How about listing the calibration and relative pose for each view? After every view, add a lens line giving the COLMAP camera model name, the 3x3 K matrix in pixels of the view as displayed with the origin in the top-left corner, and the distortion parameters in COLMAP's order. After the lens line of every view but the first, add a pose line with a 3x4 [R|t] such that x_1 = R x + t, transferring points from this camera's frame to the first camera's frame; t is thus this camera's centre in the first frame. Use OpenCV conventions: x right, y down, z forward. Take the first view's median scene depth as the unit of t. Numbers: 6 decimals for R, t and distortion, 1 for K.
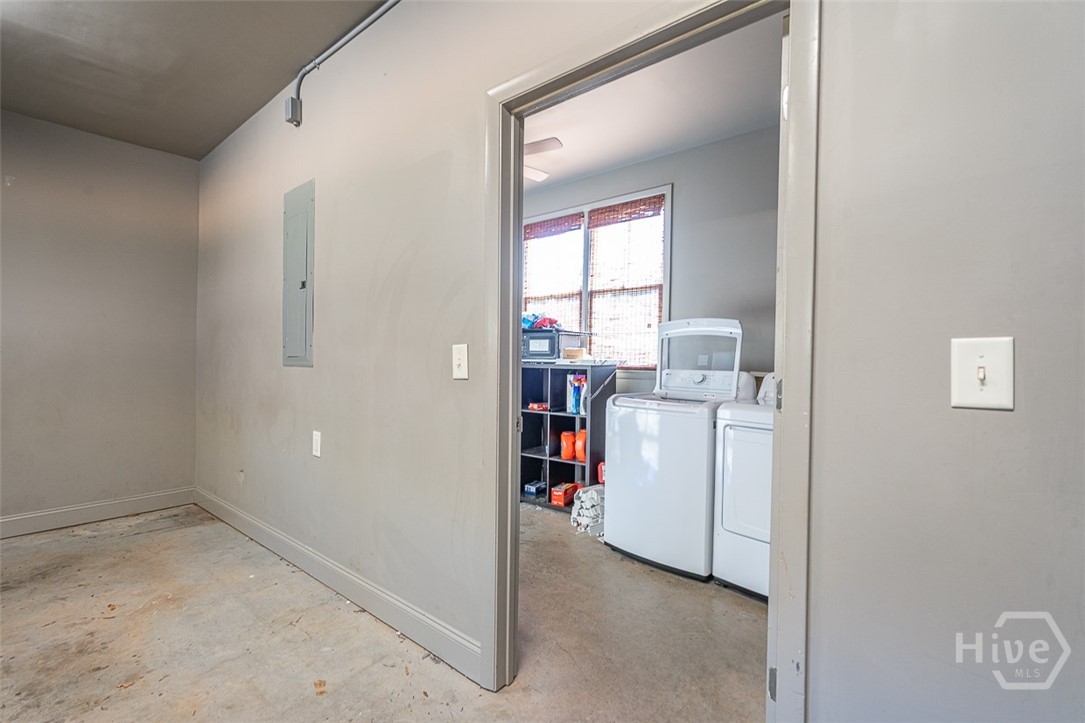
lens RADIAL K [[497.5, 0, 542.5], [0, 497.5, 361.5], [0, 0, 1]] dist [-0.000368, -0.000027]
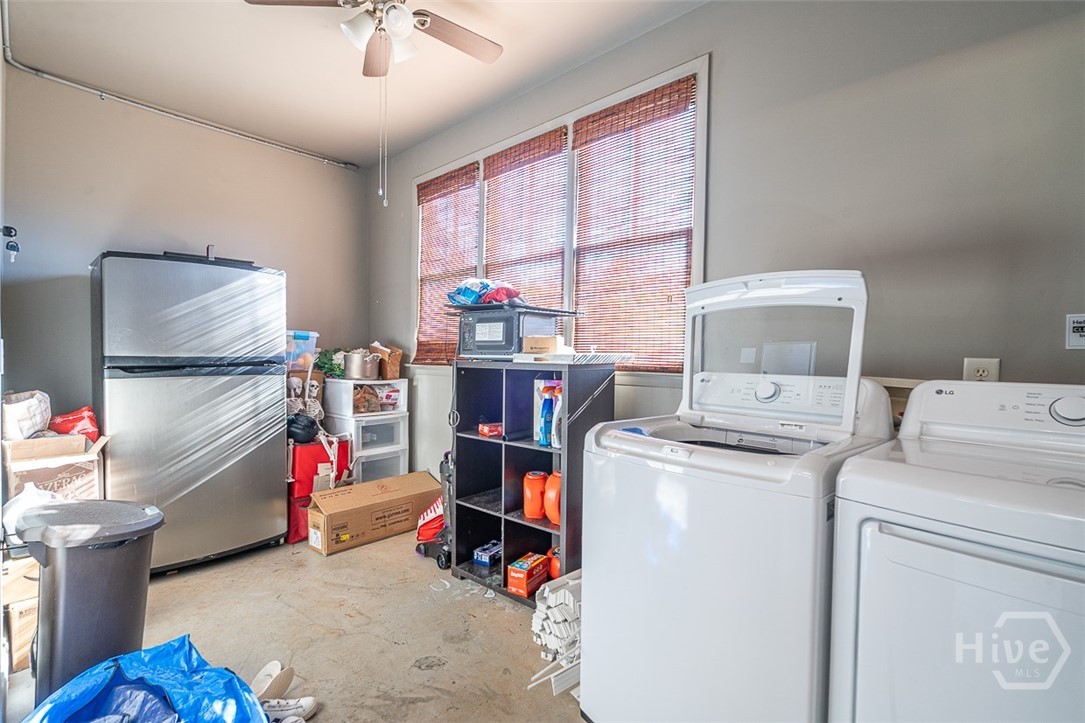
lens RADIAL K [[480.2, 0, 542.5], [0, 480.2, 361.5], [0, 0, 1]] dist [0.000707, 0.000110]
pose [[0.998864, -0.000744, -0.047644, 0.089336], [0.001113, 0.999970, 0.007702, -0.000021], [0.047637, -0.007747, 0.998835, 0.415132]]
